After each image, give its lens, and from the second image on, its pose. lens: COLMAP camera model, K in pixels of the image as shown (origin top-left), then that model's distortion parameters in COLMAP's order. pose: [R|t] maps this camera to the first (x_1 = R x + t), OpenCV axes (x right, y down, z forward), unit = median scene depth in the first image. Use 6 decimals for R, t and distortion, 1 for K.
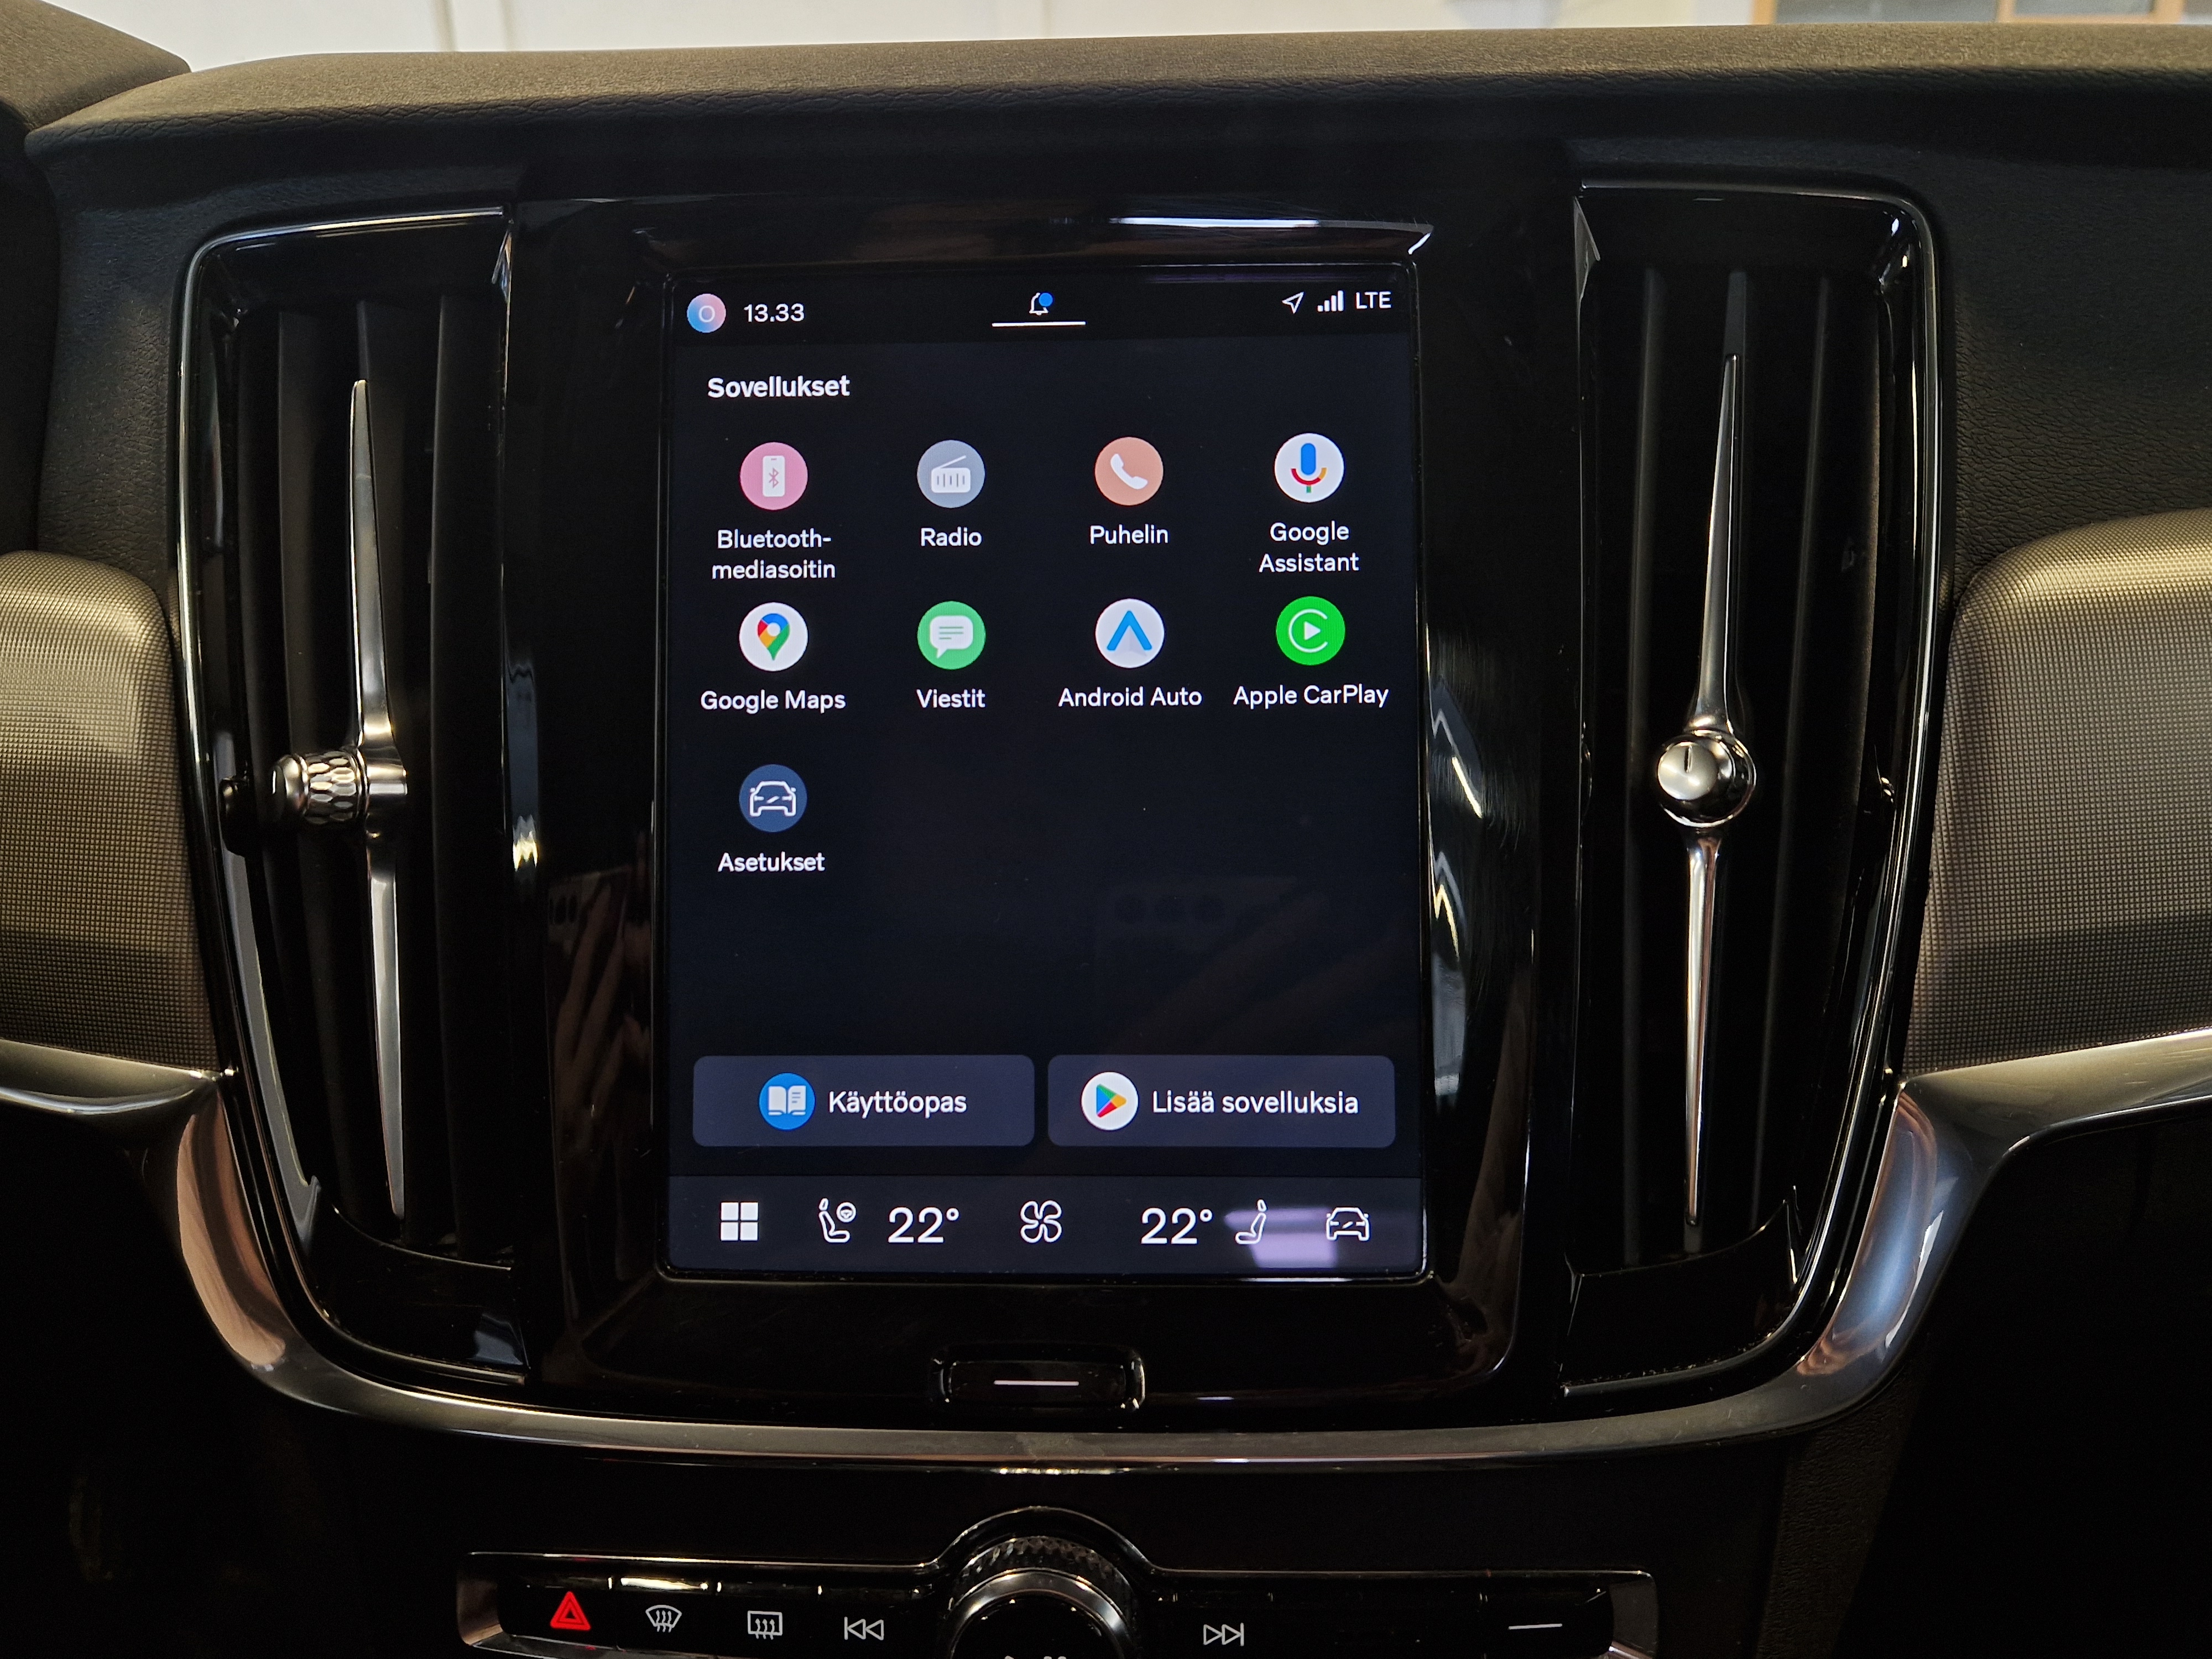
lens RADIAL K [[1823.9, 0, 1106.6], [0, 1823.9, 835.9], [0, 0, 1]] dist [0.087432, -0.135299]
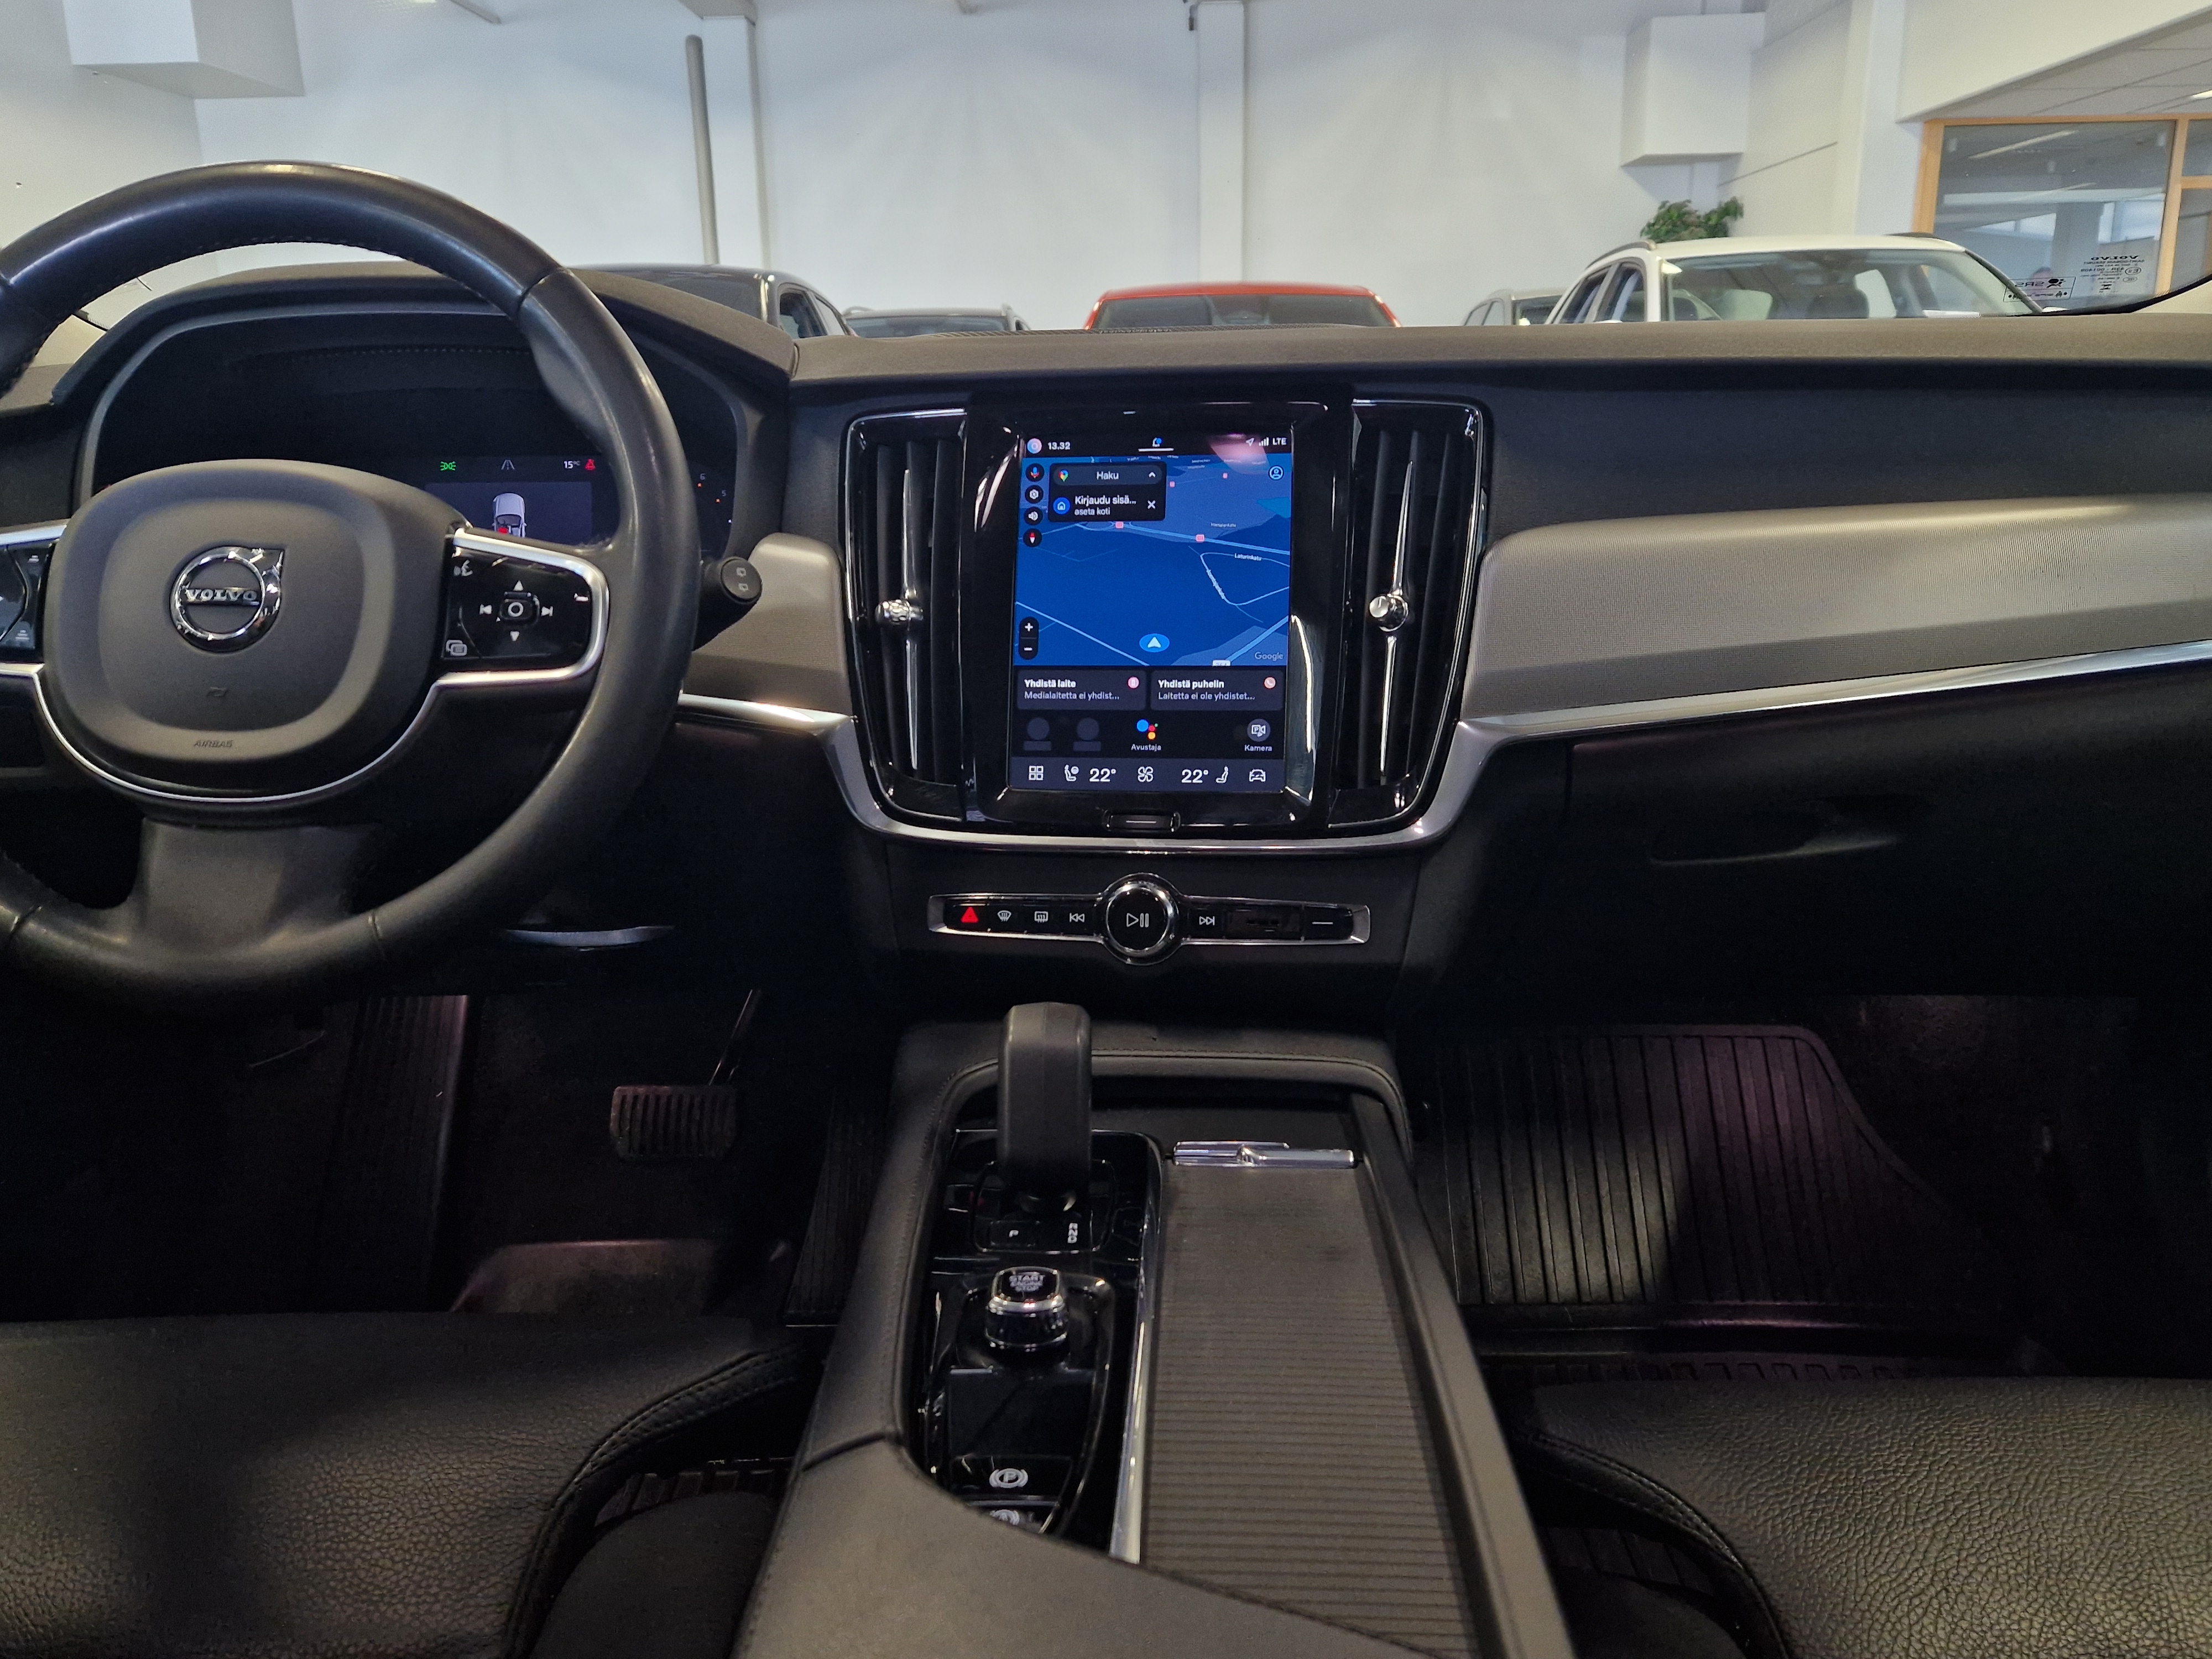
lens RADIAL K [[1839.0, 0, 1106.0], [0, 1839.0, 829.5], [0, 0, 1]] dist [0.091041, -0.157739]
pose [[0.994380, 0.024643, -0.102965, 0.188673], [-0.032079, 0.996947, -0.071193, 0.487072], [0.100896, 0.074096, 0.992134, -1.707494]]
